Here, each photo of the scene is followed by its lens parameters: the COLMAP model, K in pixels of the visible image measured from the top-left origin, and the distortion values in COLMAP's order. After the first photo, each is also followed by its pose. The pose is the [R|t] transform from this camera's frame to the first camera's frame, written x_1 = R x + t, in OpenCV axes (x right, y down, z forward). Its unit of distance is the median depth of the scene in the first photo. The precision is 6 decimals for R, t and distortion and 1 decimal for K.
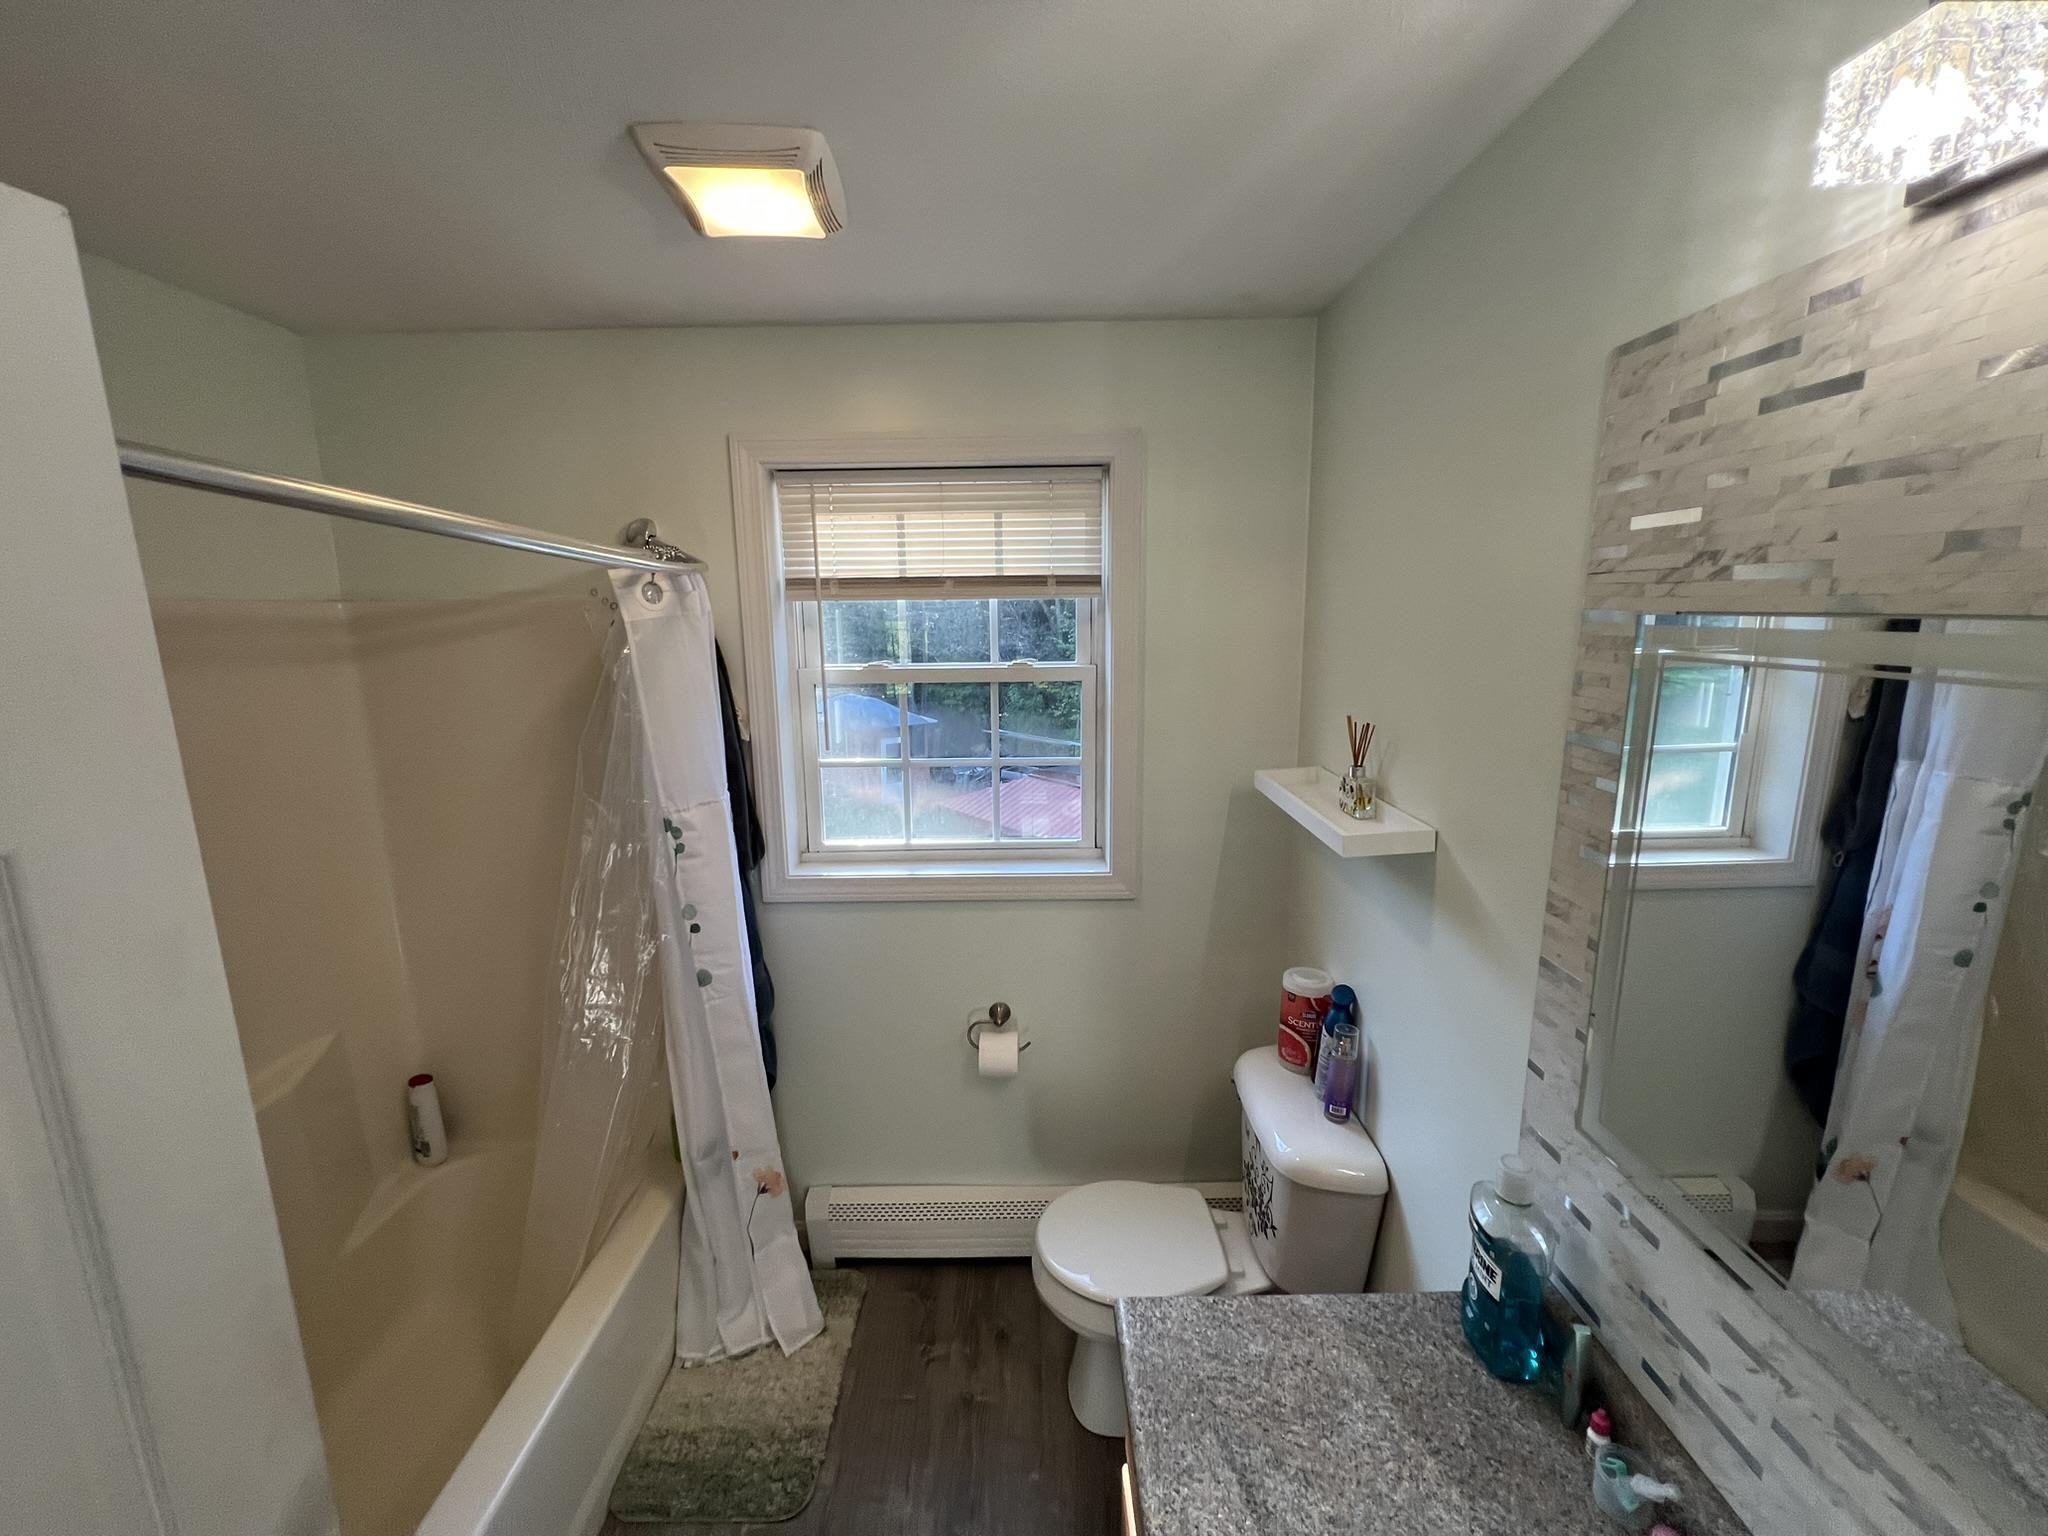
lens RADIAL K [[831.2, 0, 1015.8], [0, 831.2, 766.2], [0, 0, 1]] dist [-0.002716, 0.001234]
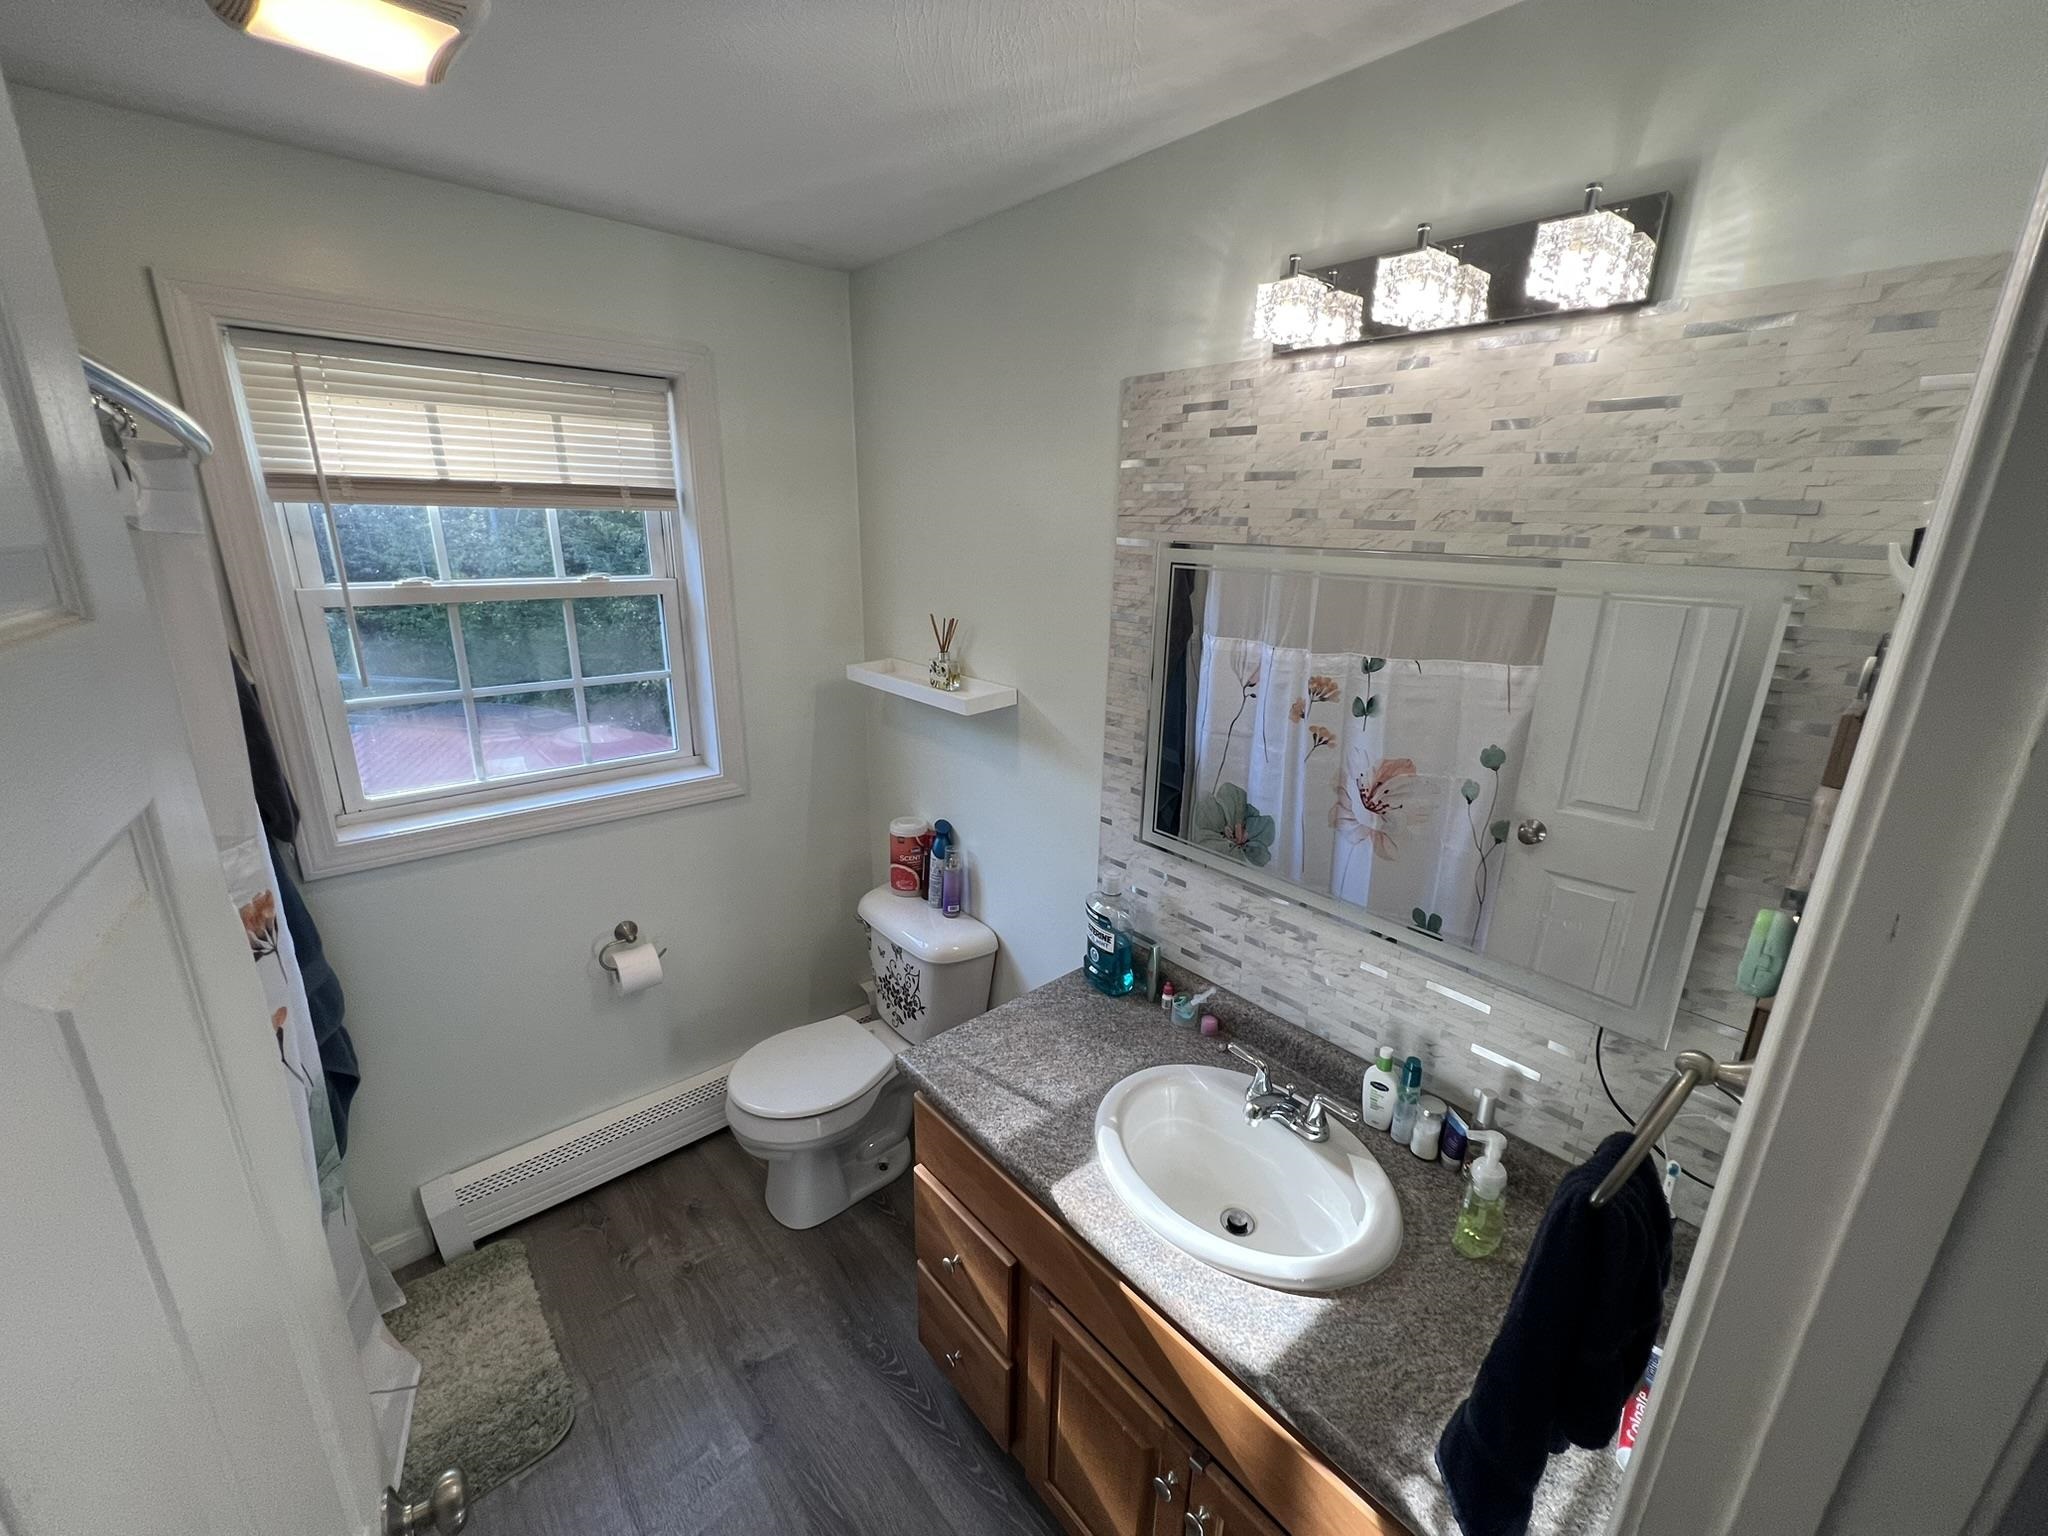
lens RADIAL K [[821.2, 0, 1033.3], [0, 821.2, 766.3], [0, 0, 1]] dist [-0.002289, 0.000401]
pose [[0.750508, -0.162709, 0.640519, -0.300377], [0.094628, 0.985688, 0.139513, 0.009301], [-0.654052, -0.044094, 0.755163, -0.079442]]
